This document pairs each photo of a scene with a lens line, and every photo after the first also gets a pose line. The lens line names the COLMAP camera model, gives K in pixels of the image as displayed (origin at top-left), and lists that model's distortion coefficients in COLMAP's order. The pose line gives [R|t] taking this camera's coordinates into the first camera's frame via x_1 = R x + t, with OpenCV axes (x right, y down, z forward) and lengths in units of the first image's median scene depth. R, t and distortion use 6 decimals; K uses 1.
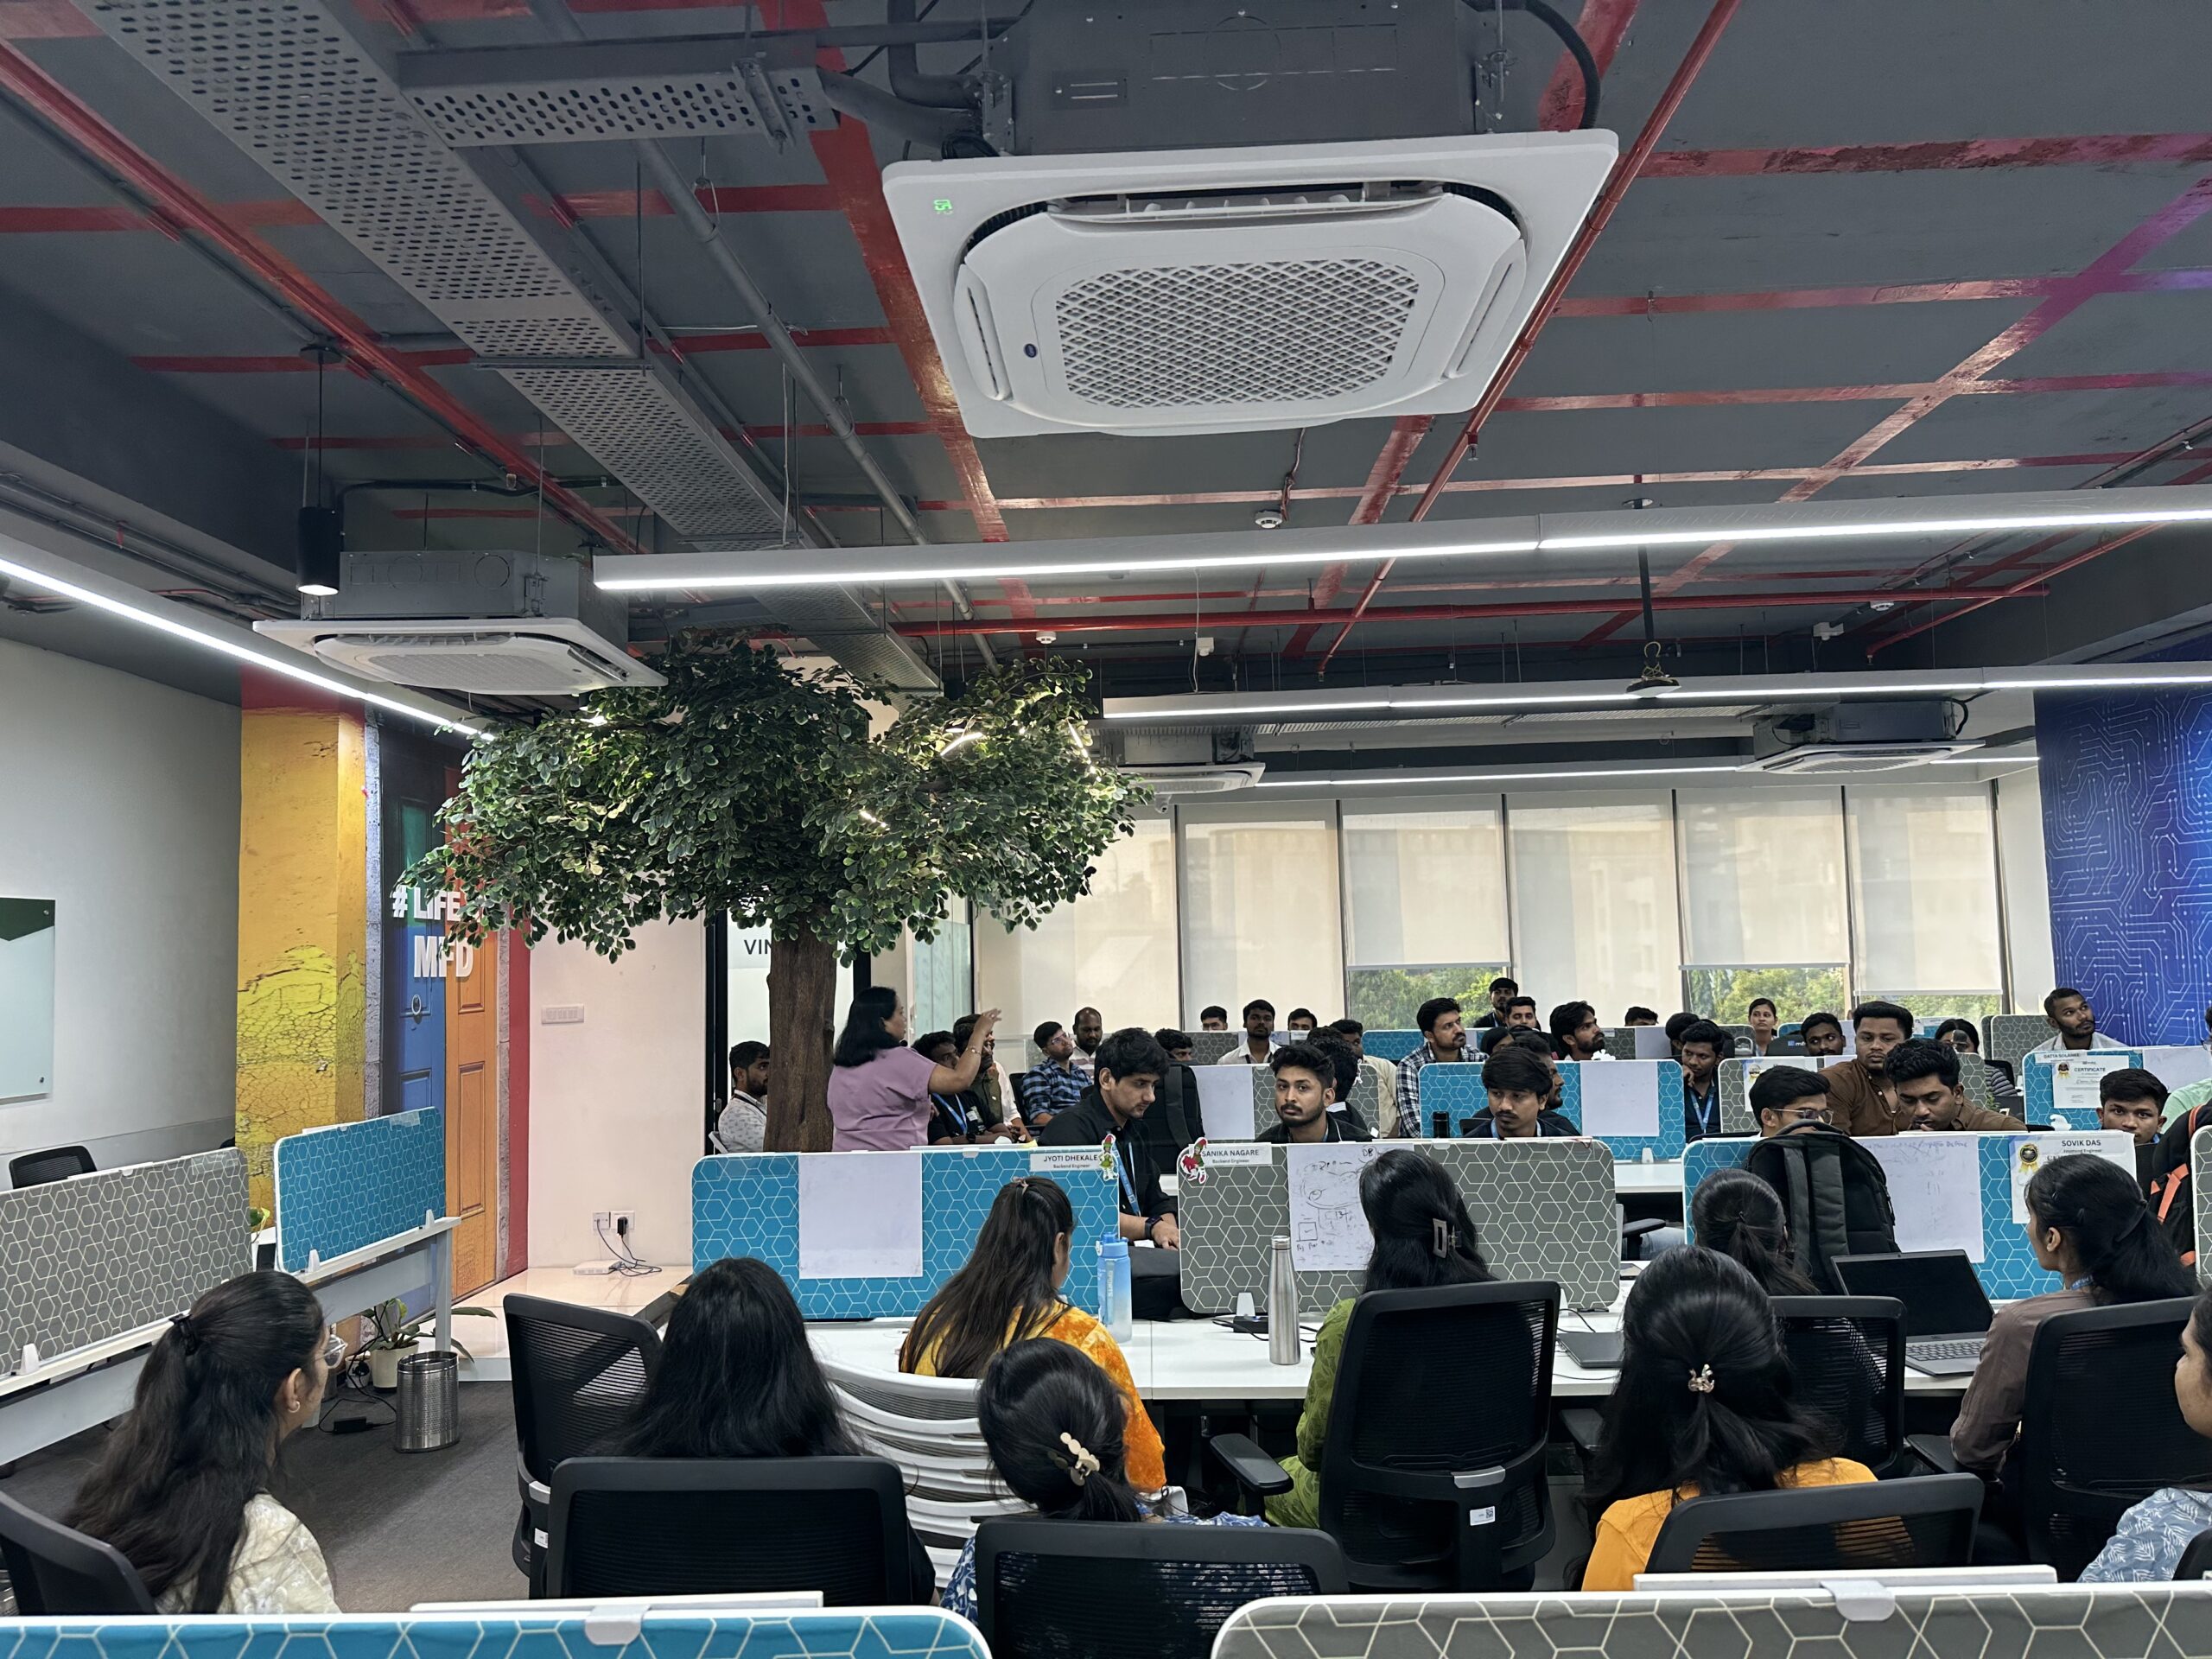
lens RADIAL K [[1560.3, 0, 1103.1], [0, 1560.3, 822.8], [0, 0, 1]] dist [0.041828, -0.048546]
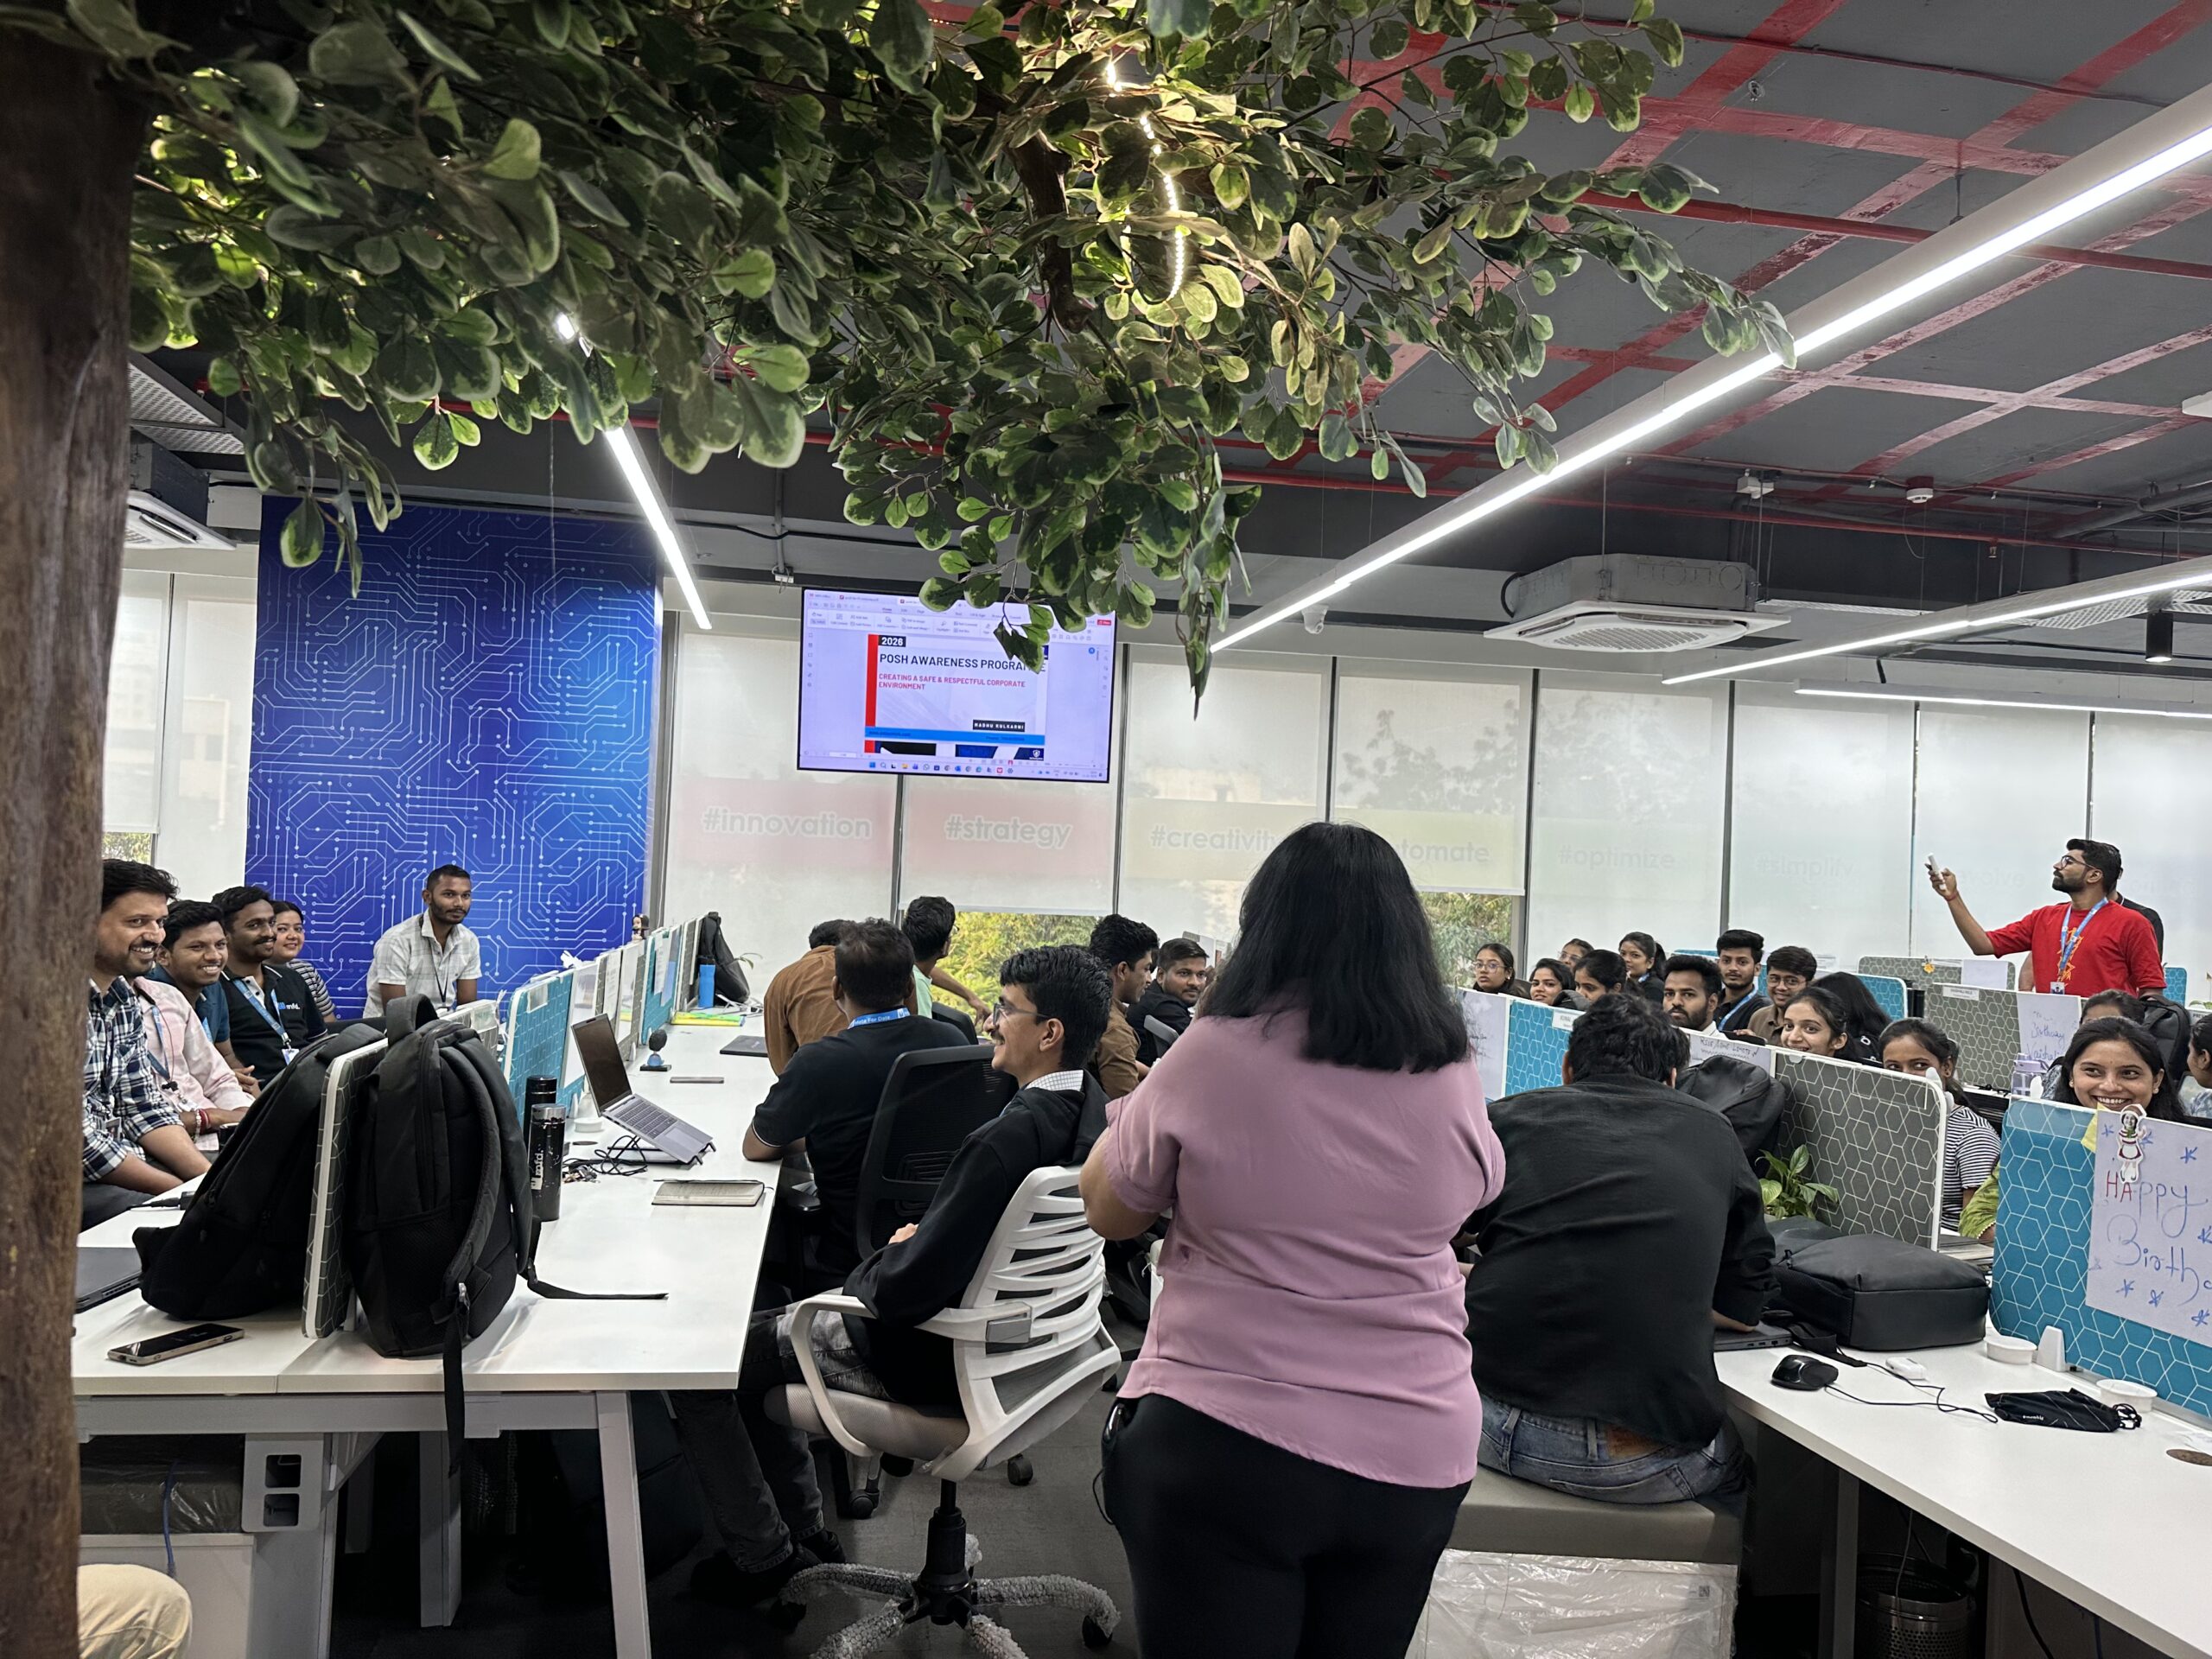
lens RADIAL K [[1560.3, 0, 1088.7], [0, 1560.3, 838.9], [0, 0, 1]] dist [0.041828, -0.048546]
pose [[-0.190305, 0.038045, 0.980988, -0.322189], [-0.124043, 0.990308, -0.062470, 0.102016], [-0.973857, -0.133573, -0.183742, 0.827113]]
